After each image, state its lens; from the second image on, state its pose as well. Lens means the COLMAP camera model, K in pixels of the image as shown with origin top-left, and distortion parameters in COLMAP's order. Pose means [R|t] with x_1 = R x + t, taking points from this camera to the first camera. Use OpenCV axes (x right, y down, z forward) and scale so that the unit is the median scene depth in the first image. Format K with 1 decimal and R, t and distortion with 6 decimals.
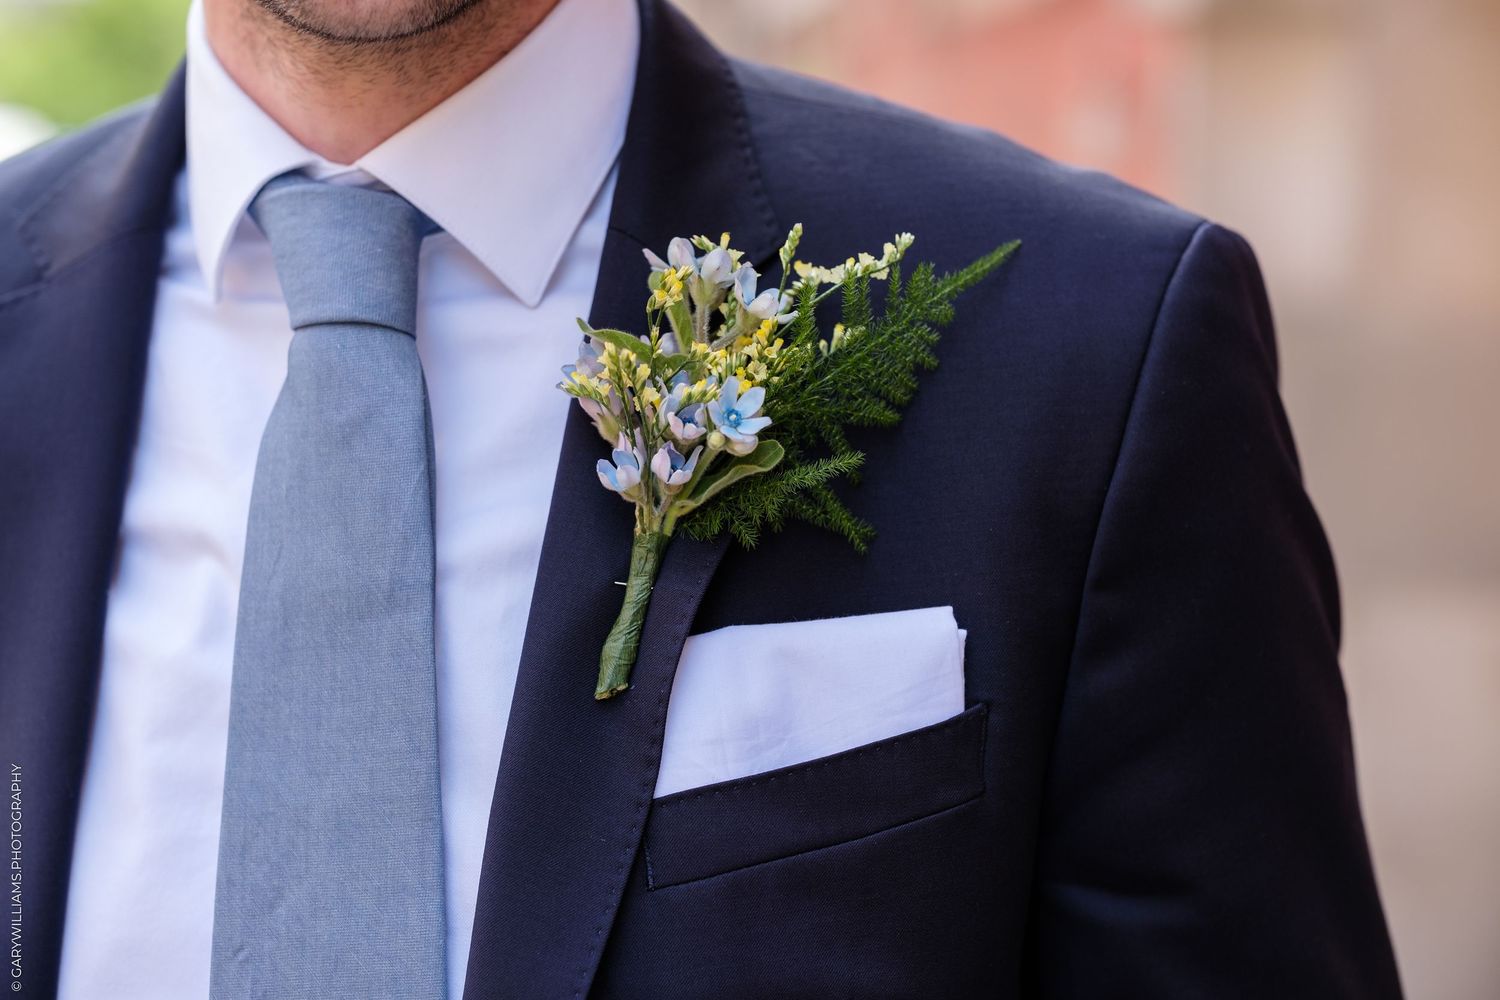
lens RADIAL K [[3555.9, 0, 744.2], [0, 3555.9, 487.0], [0, 0, 1]] dist [0.086562, 0.000000]
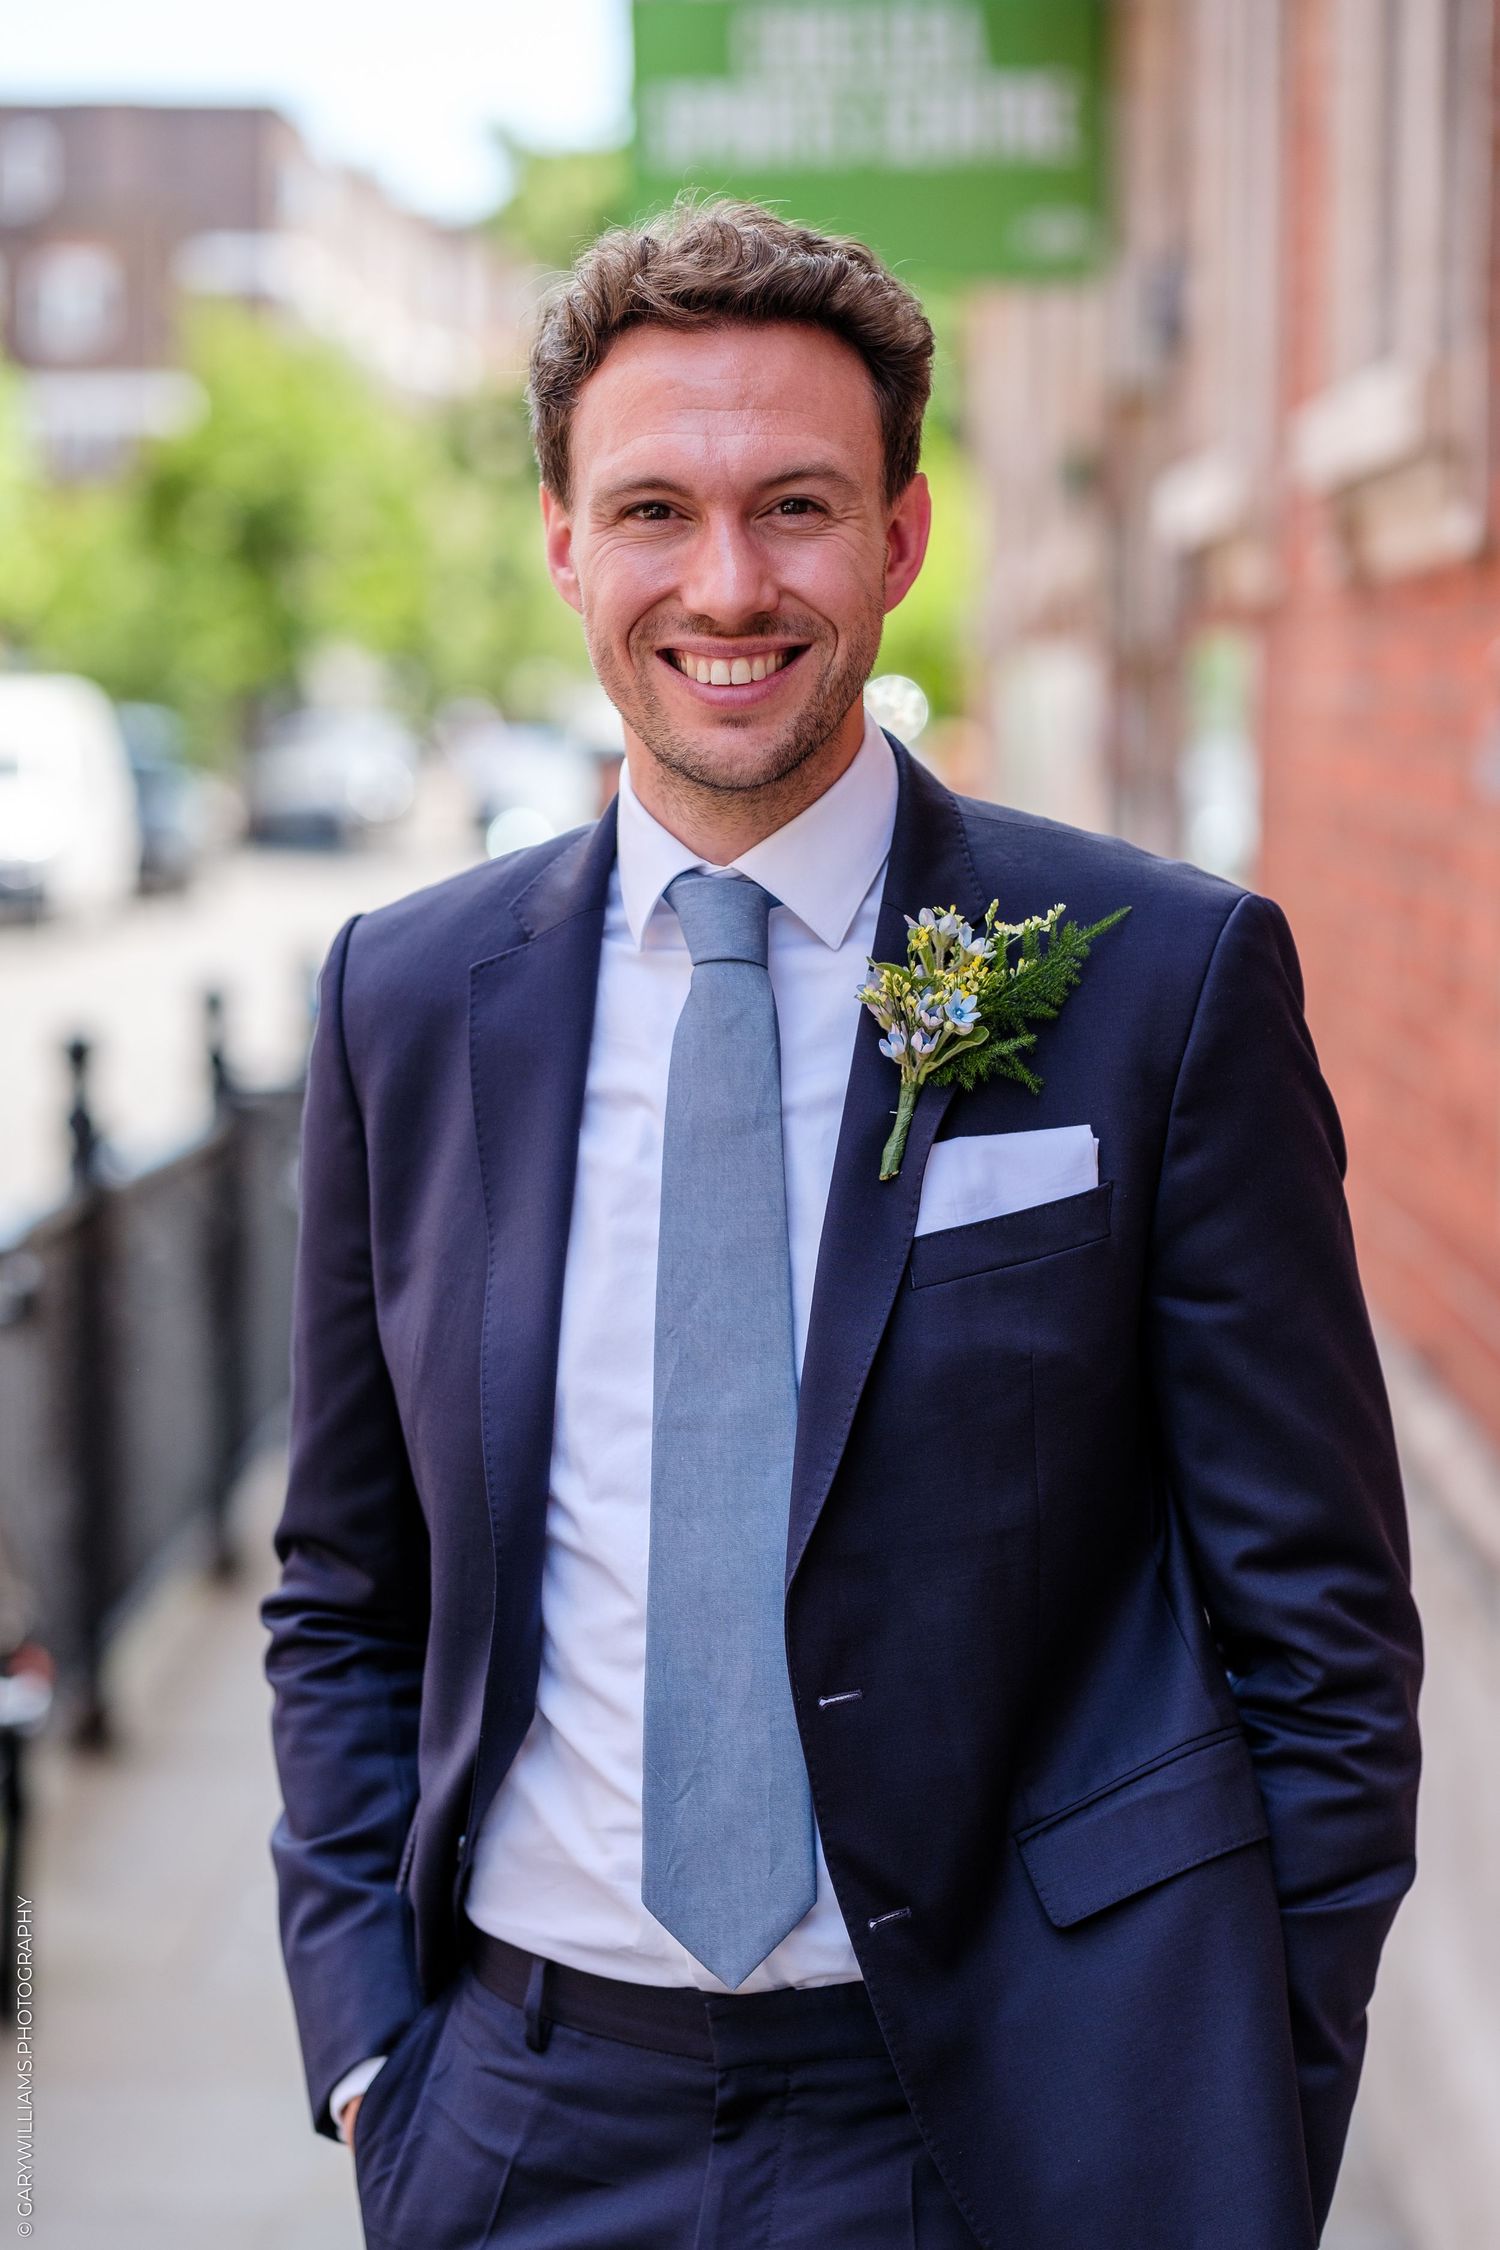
lens RADIAL K [[5333.9, 0, 769.2], [0, 5333.9, 1129.6], [0, 0, 1]] dist [0.086562, 0.000000]
pose [[0.999160, -0.010792, -0.039526, 0.006398], [0.009663, 0.999543, -0.028644, 0.105379], [0.039817, 0.028238, 0.998808, -1.507263]]
